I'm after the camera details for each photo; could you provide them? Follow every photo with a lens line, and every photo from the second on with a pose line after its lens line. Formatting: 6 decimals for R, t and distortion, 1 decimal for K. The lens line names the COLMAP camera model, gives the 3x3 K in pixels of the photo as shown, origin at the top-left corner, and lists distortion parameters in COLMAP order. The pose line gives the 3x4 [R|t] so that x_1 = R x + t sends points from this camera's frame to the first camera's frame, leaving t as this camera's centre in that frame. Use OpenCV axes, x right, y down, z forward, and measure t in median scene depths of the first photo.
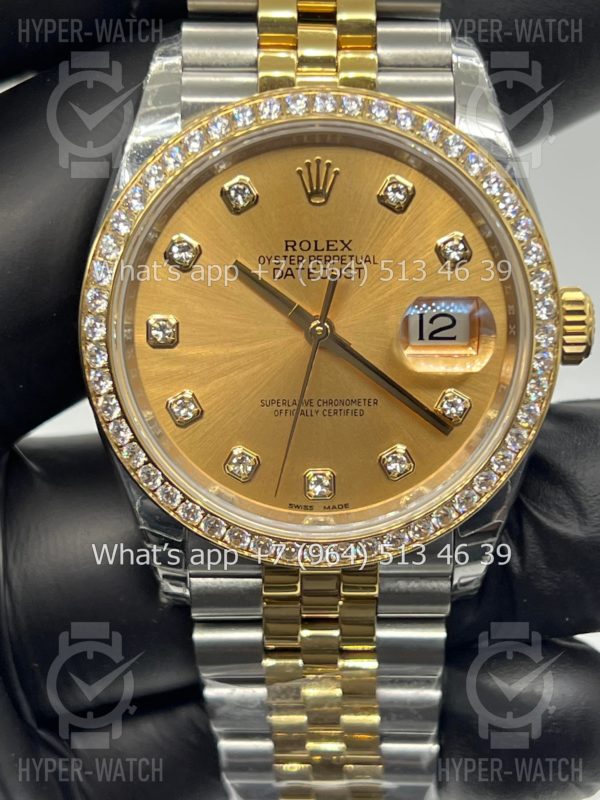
lens RADIAL K [[1805.7, 0, 299.8], [0, 1805.7, 390.2], [0, 0, 1]] dist [0.090026, 0.000000]
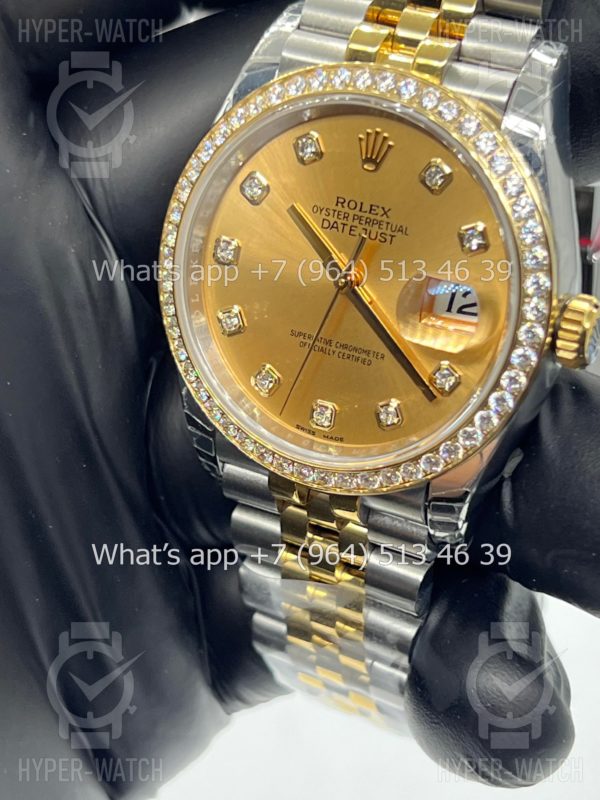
lens RADIAL K [[1805.7, 0, 305.1], [0, 1805.7, 404.0], [0, 0, 1]] dist [0.090026, 0.000000]
pose [[0.881836, 0.258392, -0.394460, 0.446586], [-0.221496, 0.965453, 0.137258, -0.107346], [0.416299, -0.033667, 0.908604, -0.029971]]
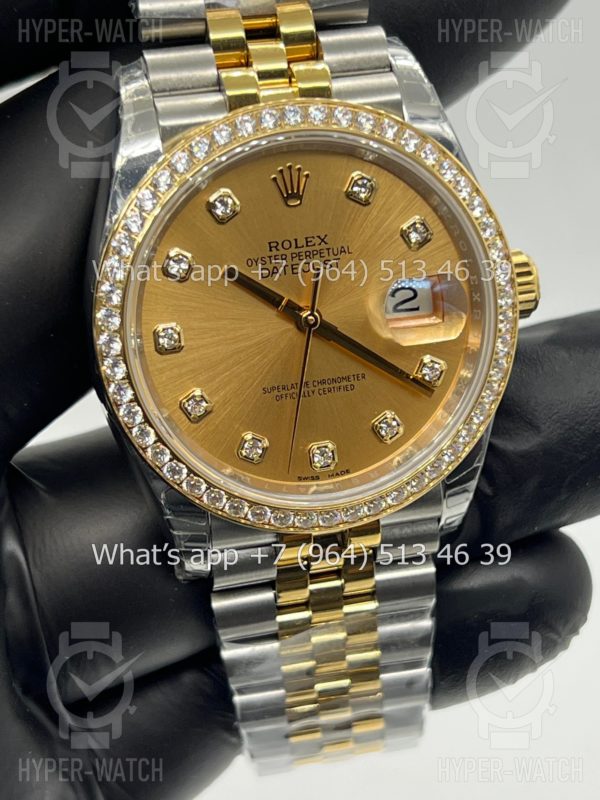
lens RADIAL K [[1805.7, 0, 286.8], [0, 1805.7, 396.7], [0, 0, 1]] dist [0.090026, 0.000000]
pose [[0.975065, -0.135533, 0.175725, -0.202147], [0.125014, 0.989707, 0.069660, -0.064601], [-0.183357, -0.045955, 0.981972, -0.087221]]
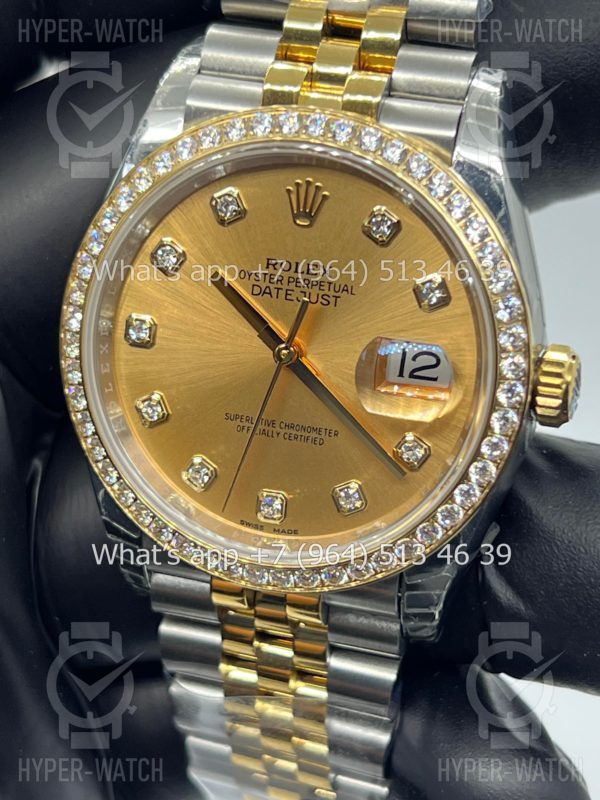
lens RADIAL K [[1805.7, 0, 307.3], [0, 1805.7, 386.6], [0, 0, 1]] dist [0.090026, 0.000000]
pose [[0.954749, 0.154688, -0.254018, 0.272293], [-0.140327, 0.987349, 0.073825, -0.088885], [0.262224, -0.034839, 0.964378, 0.052675]]
